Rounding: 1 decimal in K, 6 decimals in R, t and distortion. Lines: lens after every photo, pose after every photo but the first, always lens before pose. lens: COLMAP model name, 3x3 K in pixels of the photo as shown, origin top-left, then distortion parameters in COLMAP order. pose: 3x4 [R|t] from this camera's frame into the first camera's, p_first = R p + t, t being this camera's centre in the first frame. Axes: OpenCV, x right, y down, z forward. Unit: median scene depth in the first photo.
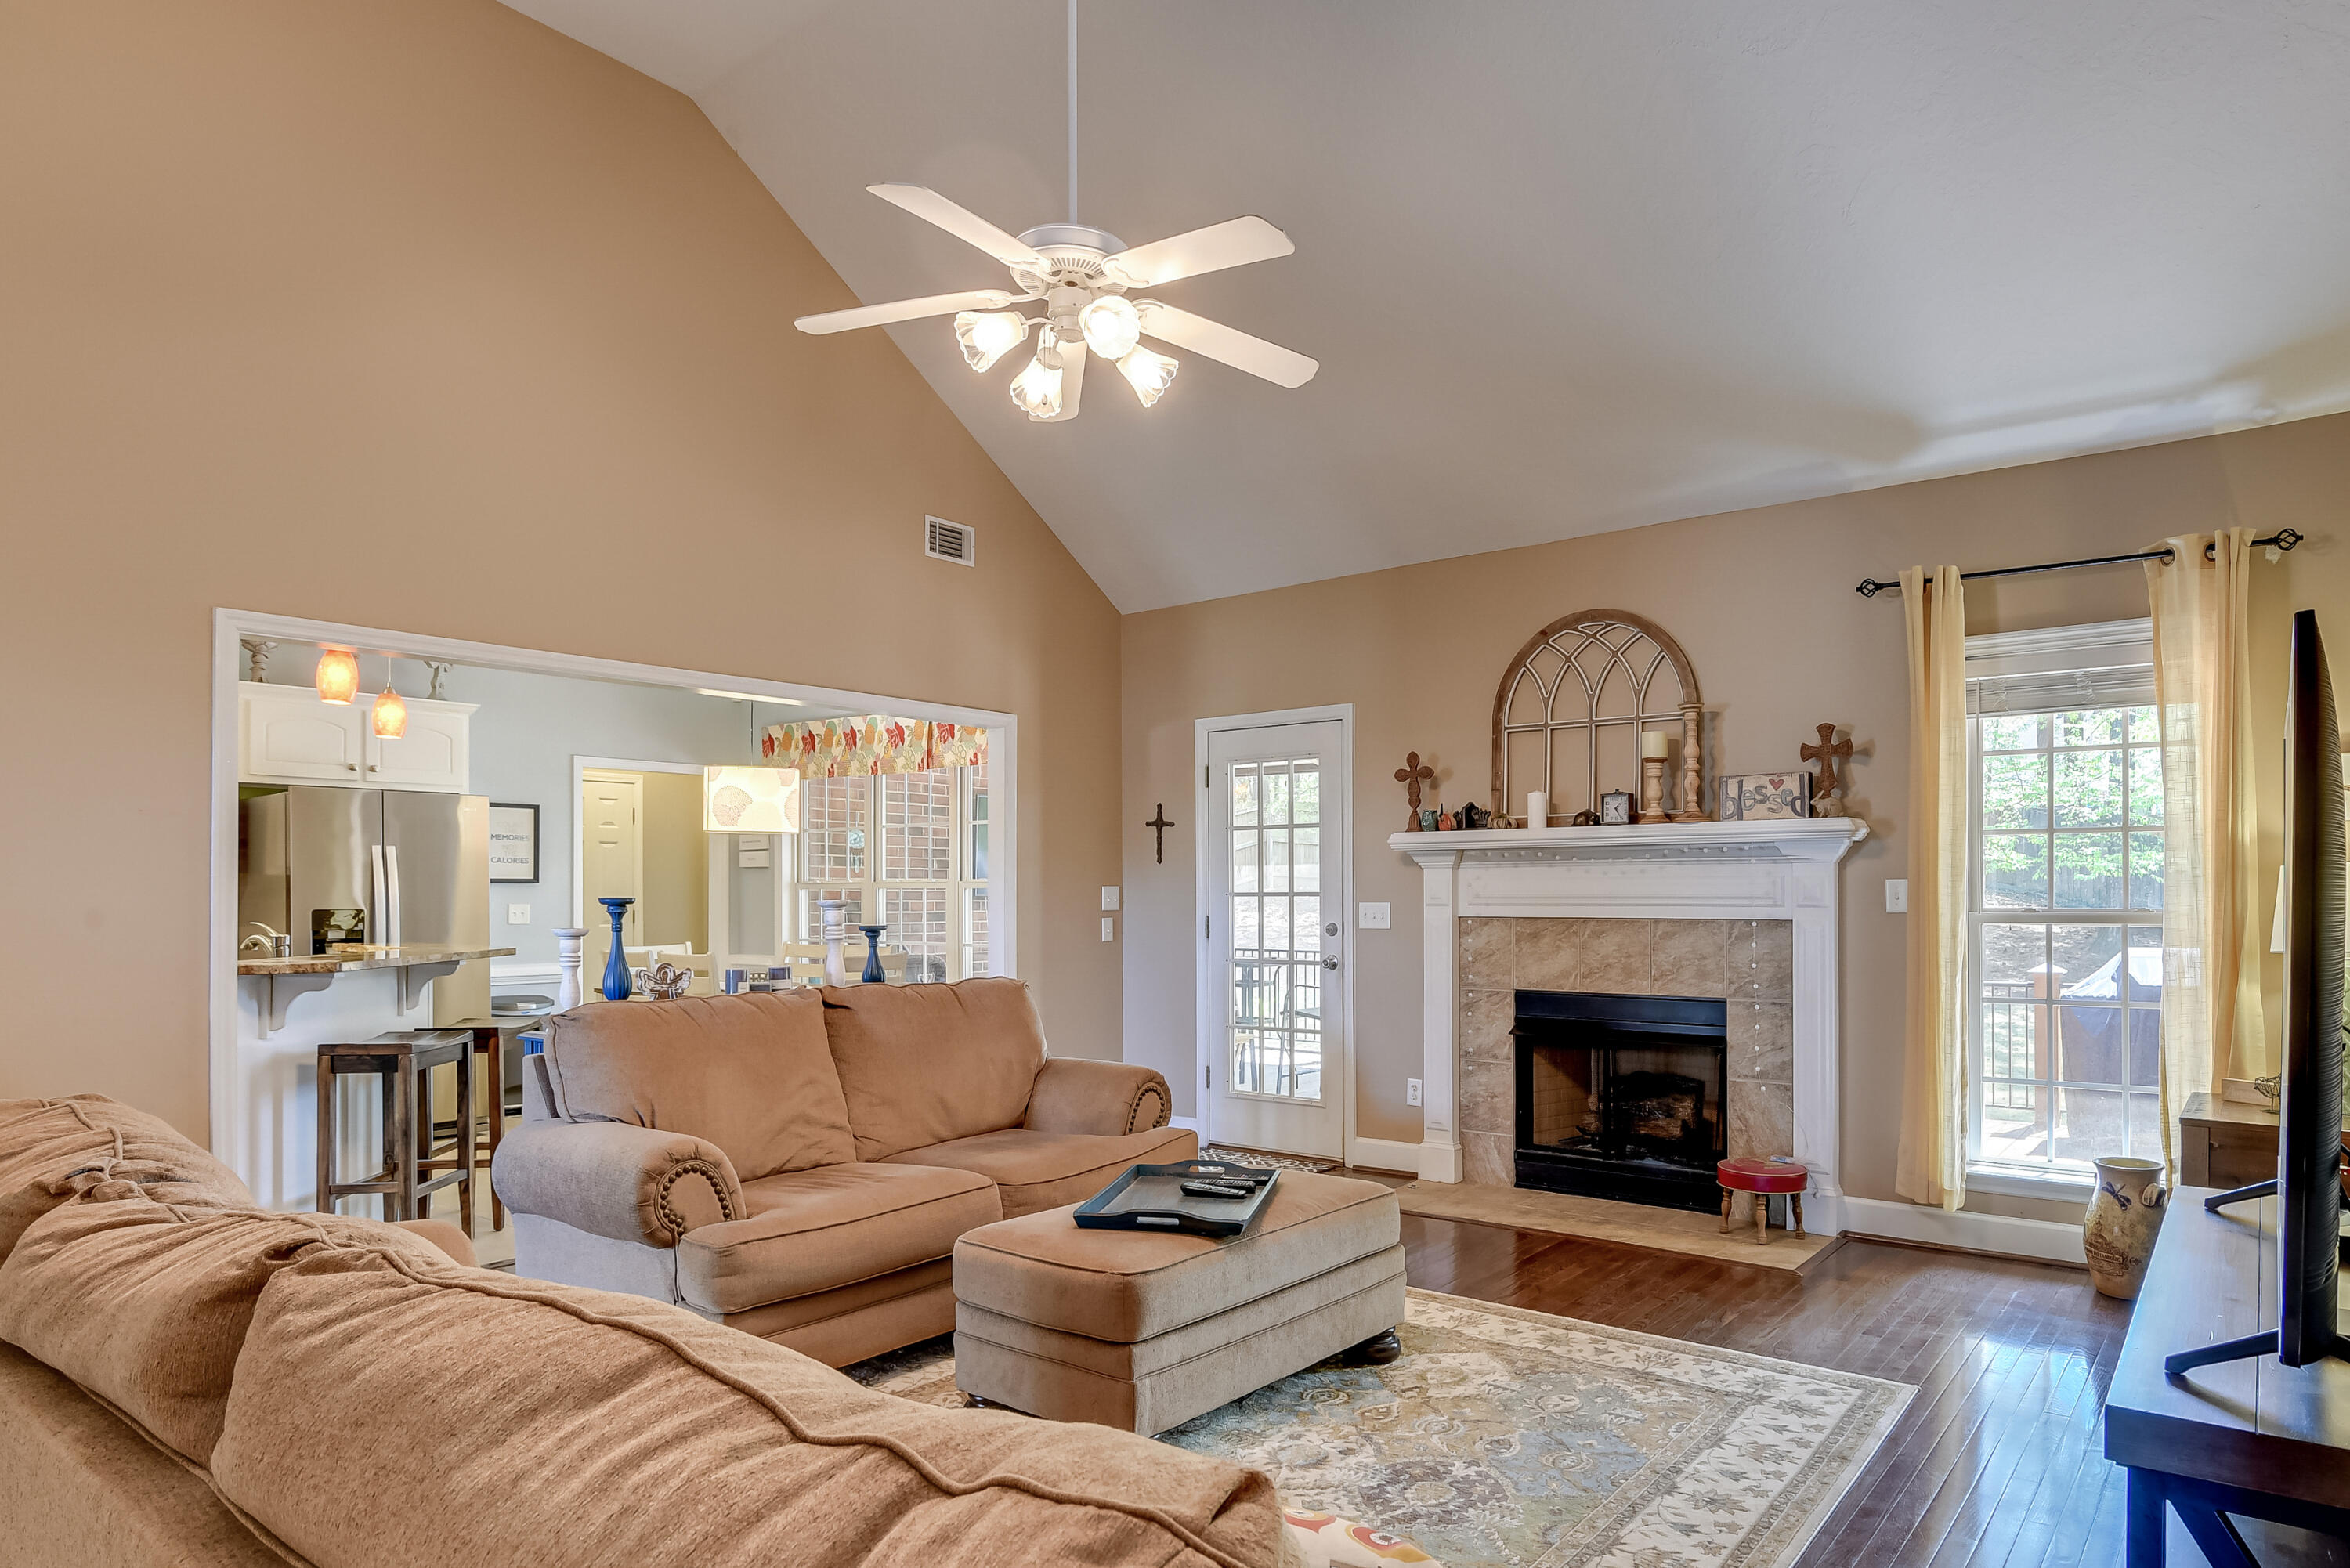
lens RADIAL K [[1382.9, 0, 1273.0], [0, 1382.9, 896.3], [0, 0, 1]] dist [-0.008482, -0.001778]
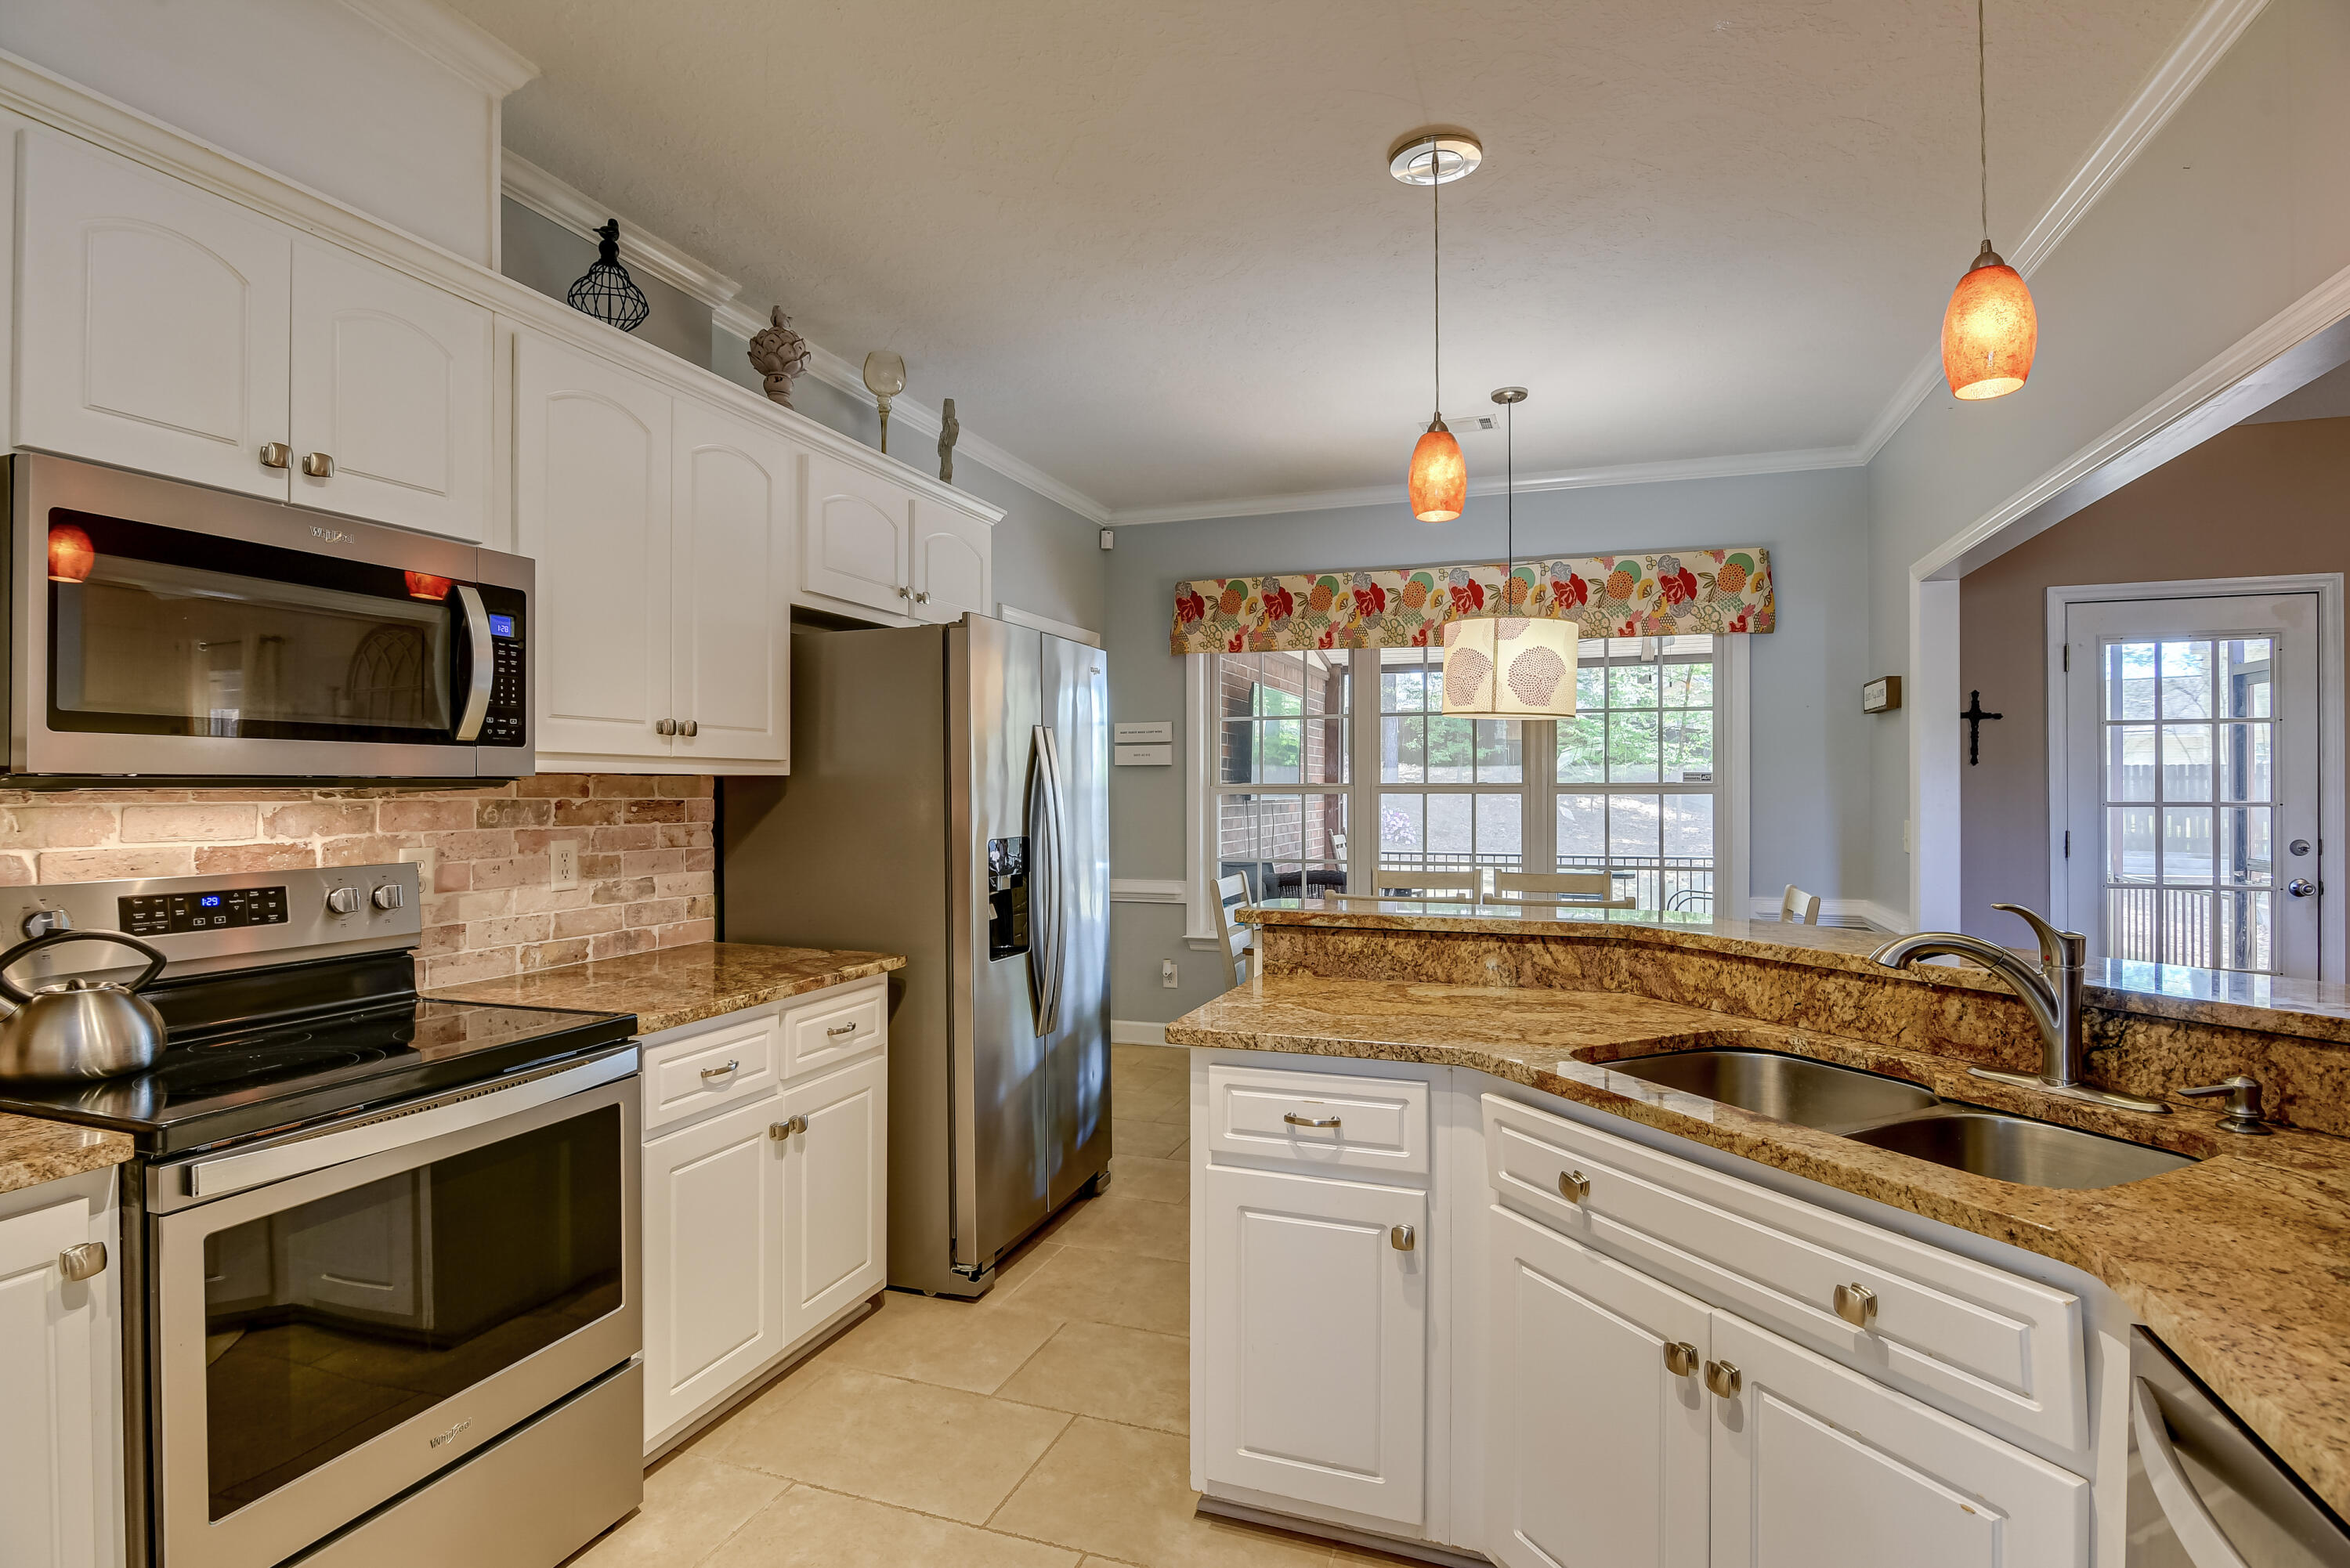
lens RADIAL K [[1145.7, 0, 1196.7], [0, 1145.7, 780.4], [0, 0, 1]] dist [-0.017372, -0.000458]
pose [[0.954951, 0.001723, 0.296759, -0.860921], [0.000837, 0.999964, -0.008499, -0.011948], [-0.296763, 0.008364, 0.954915, 0.616146]]
